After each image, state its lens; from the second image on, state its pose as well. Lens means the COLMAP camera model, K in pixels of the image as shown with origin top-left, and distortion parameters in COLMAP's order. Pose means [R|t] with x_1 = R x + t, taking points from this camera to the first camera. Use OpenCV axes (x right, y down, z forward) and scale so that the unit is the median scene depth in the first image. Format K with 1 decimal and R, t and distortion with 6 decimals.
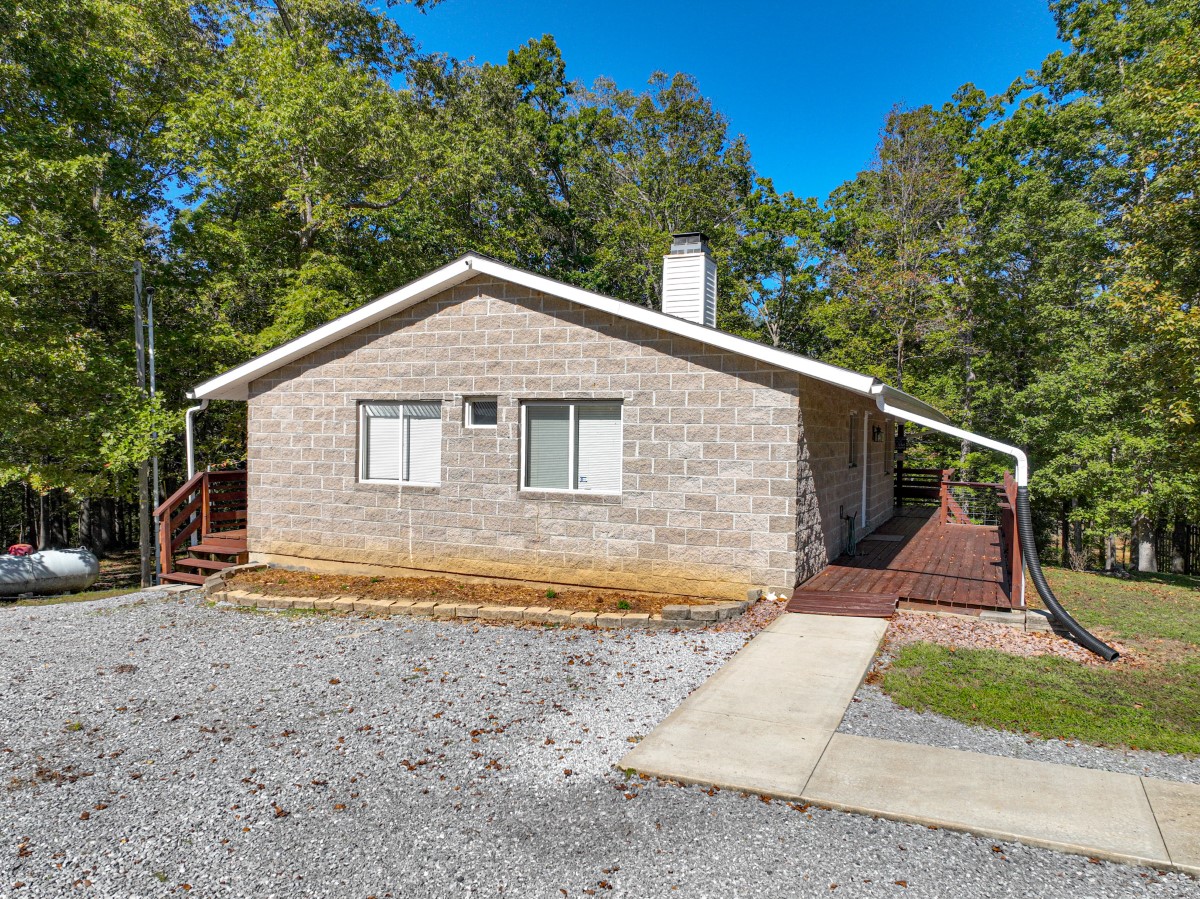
lens RADIAL K [[822.8, 0, 603.6], [0, 822.8, 446.5], [0, 0, 1]] dist [0.005164, 0.007888]
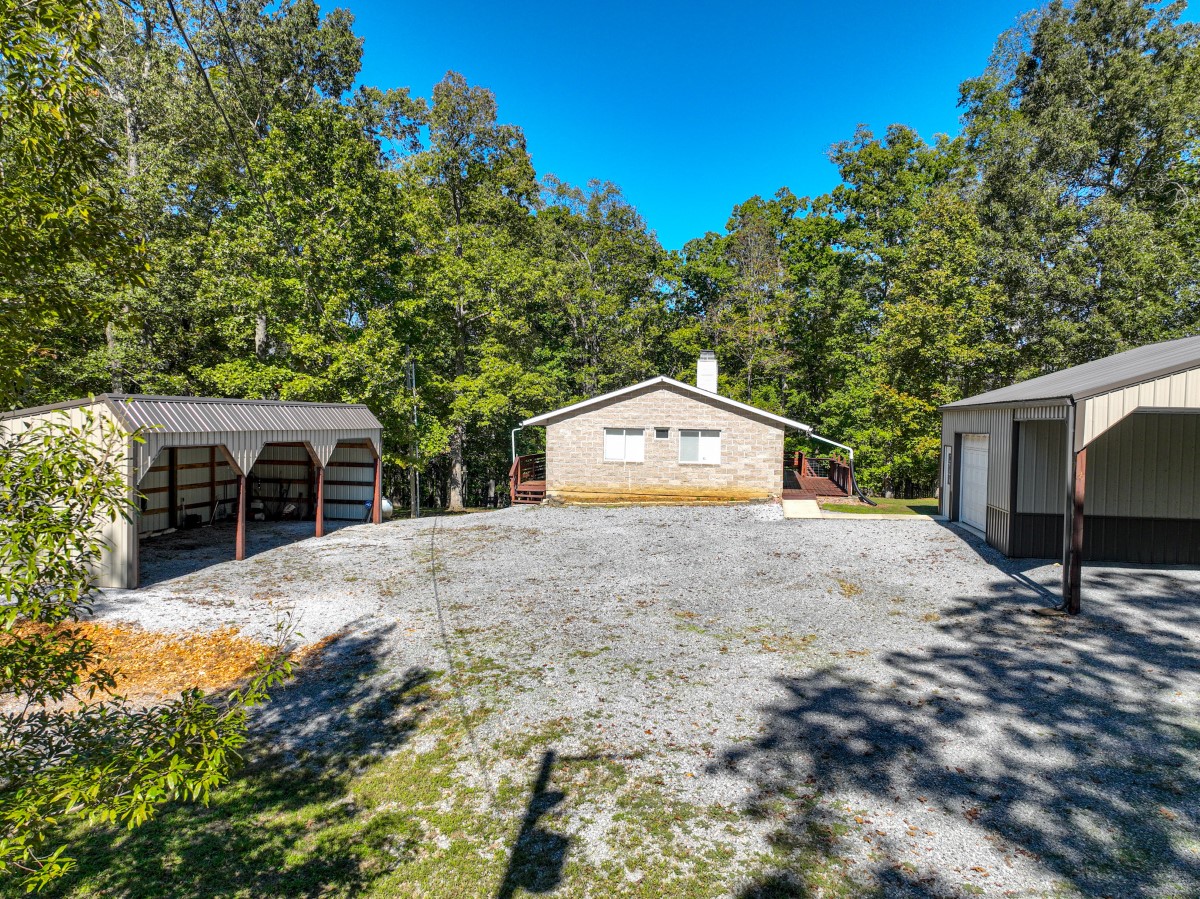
lens RADIAL K [[822.8, 0, 590.4], [0, 822.8, 445.9], [0, 0, 1]] dist [0.005164, 0.007888]
pose [[0.974393, -0.007308, 0.224734, -0.819508], [0.001719, 0.999685, 0.025056, -0.058139], [-0.224847, -0.024028, 0.974098, -1.296152]]
